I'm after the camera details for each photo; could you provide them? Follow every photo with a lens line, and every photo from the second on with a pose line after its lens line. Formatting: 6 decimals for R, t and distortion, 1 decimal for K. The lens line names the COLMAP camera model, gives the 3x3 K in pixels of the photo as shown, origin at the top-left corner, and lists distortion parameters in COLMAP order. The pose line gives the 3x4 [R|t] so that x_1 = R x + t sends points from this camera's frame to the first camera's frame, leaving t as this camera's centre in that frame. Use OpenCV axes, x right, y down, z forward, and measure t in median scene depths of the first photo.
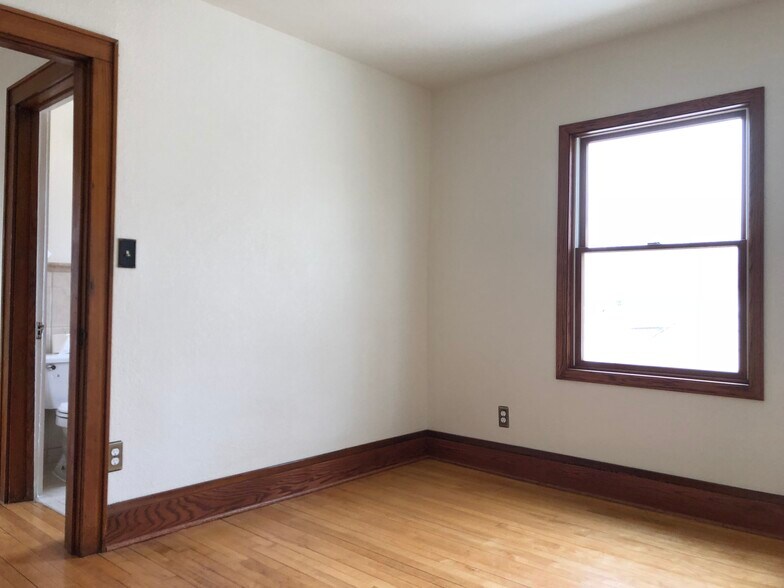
lens RADIAL K [[634.9, 0, 383.9], [0, 634.9, 286.3], [0, 0, 1]] dist [0.025808, -0.029106]
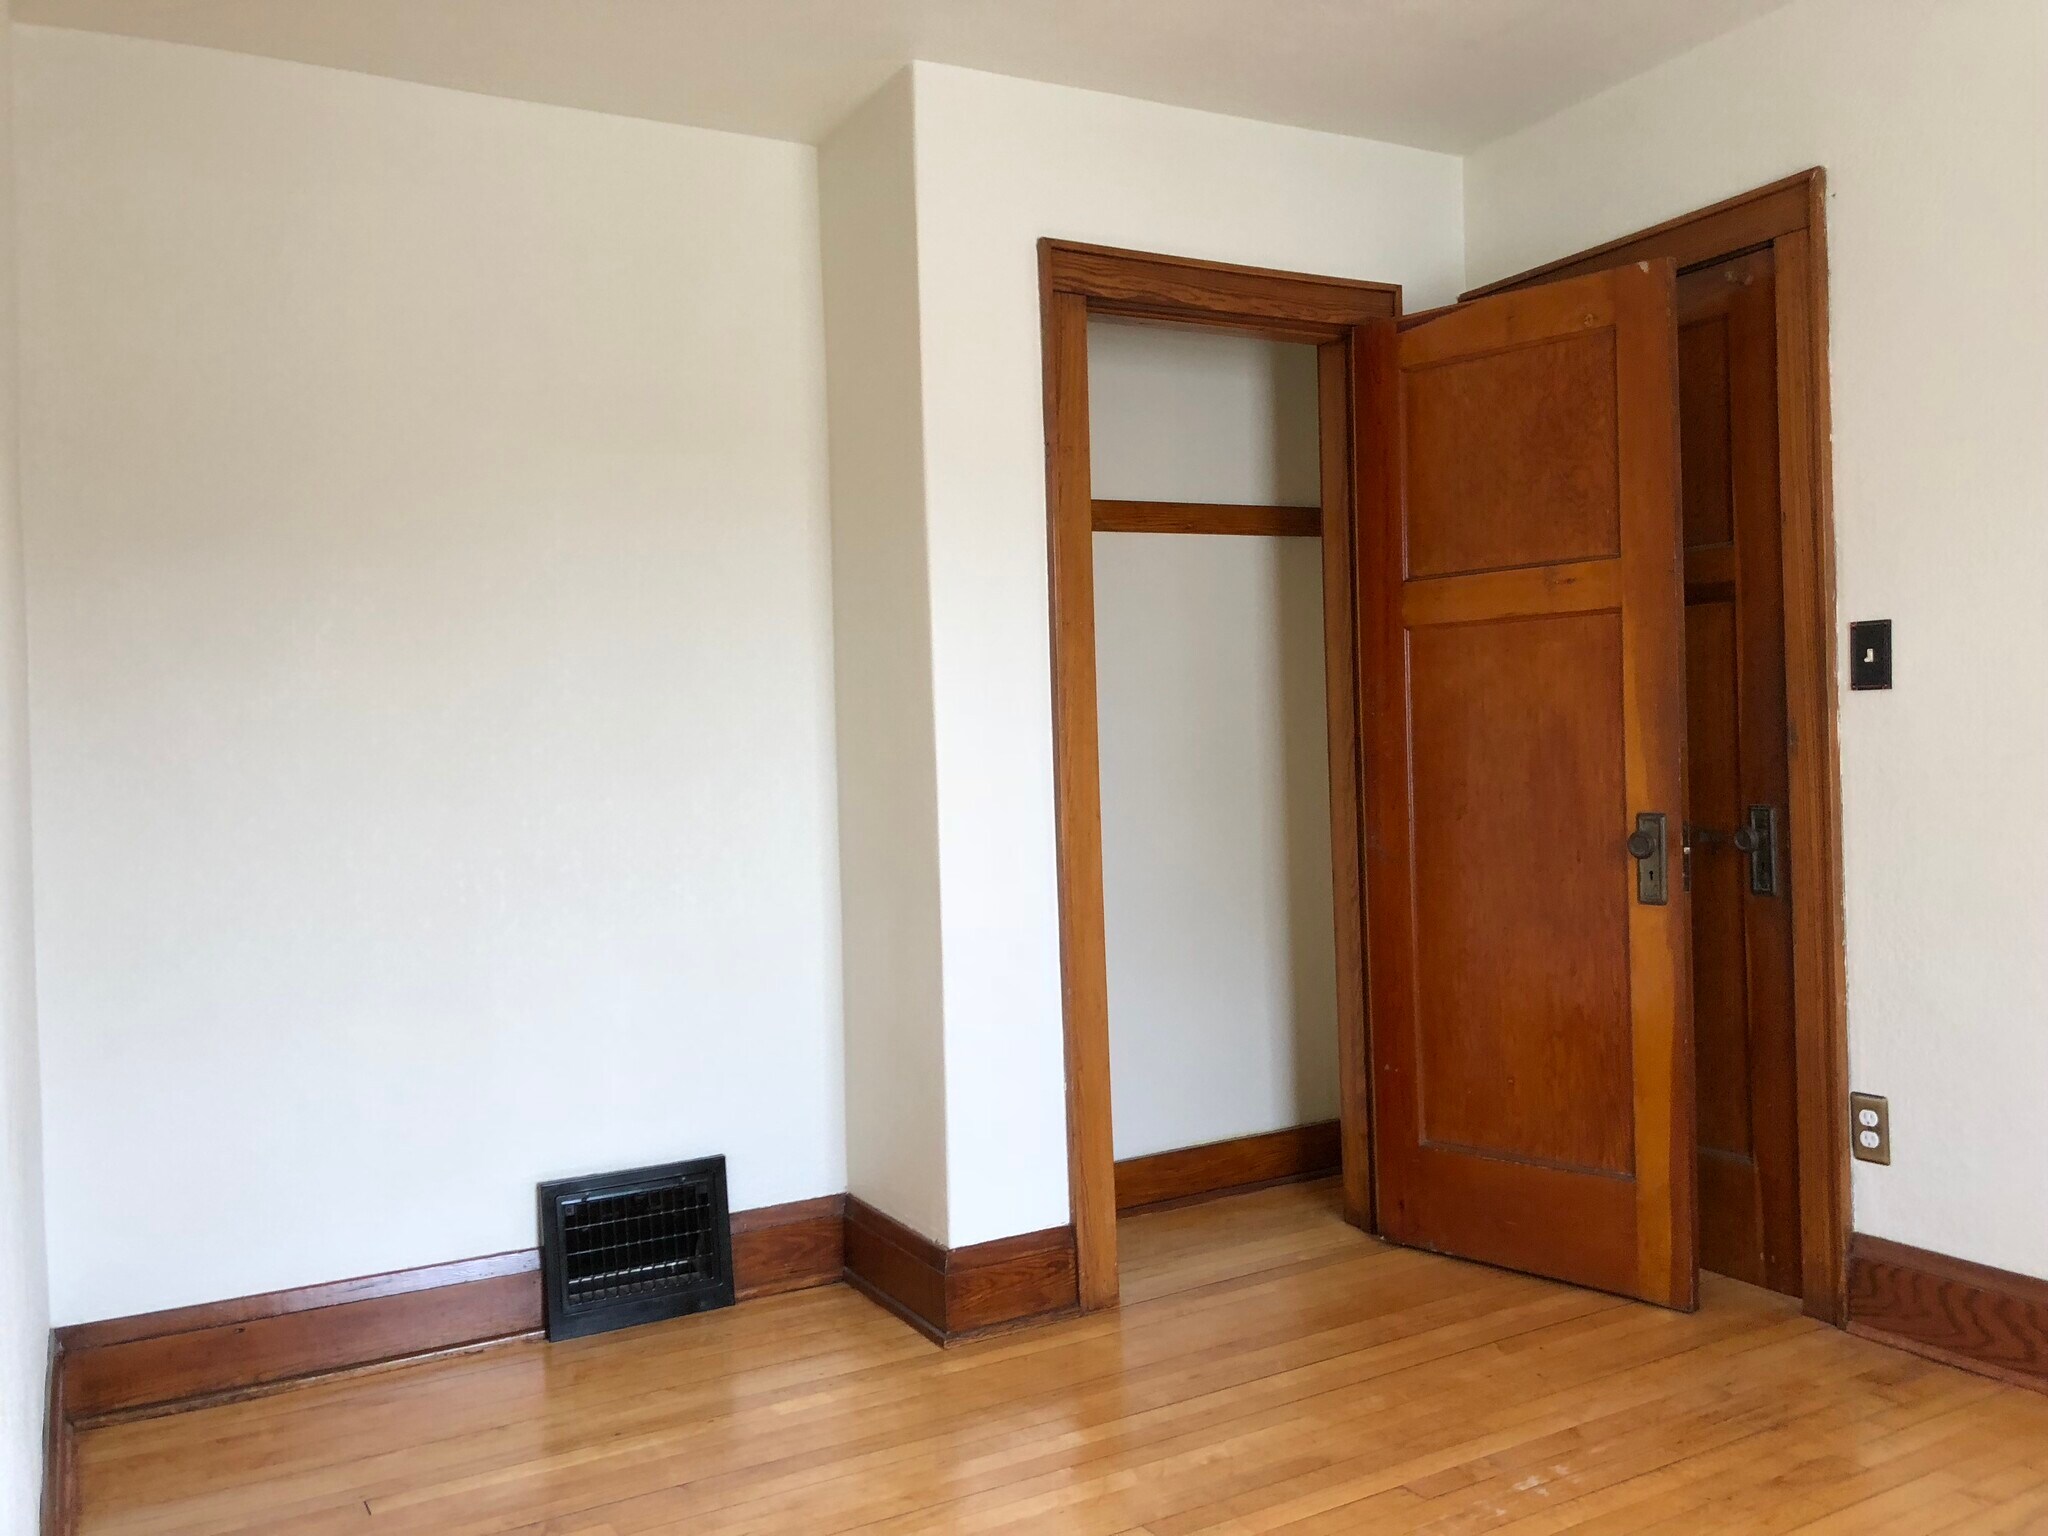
lens RADIAL K [[1658.4, 0, 1022.8], [0, 1658.4, 774.9], [0, 0, 1]] dist [0.025808, -0.029106]
pose [[-0.311631, 0.019338, -0.950007, 0.817816], [0.043886, 0.999019, 0.005940, -0.003981], [0.949189, -0.039841, -0.312174, 0.809903]]
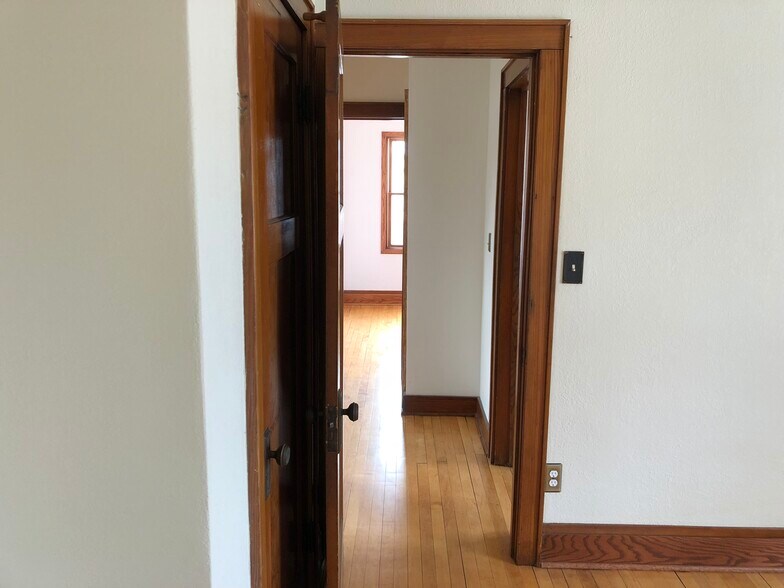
lens RADIAL K [[634.9, 0, 388.1], [0, 634.9, 289.9], [0, 0, 1]] dist [0.025808, -0.029106]
pose [[0.657507, 0.116069, -0.744455, 0.094042], [0.011587, 0.986389, 0.164023, -0.170147], [0.753359, -0.116472, 0.647212, 0.224368]]
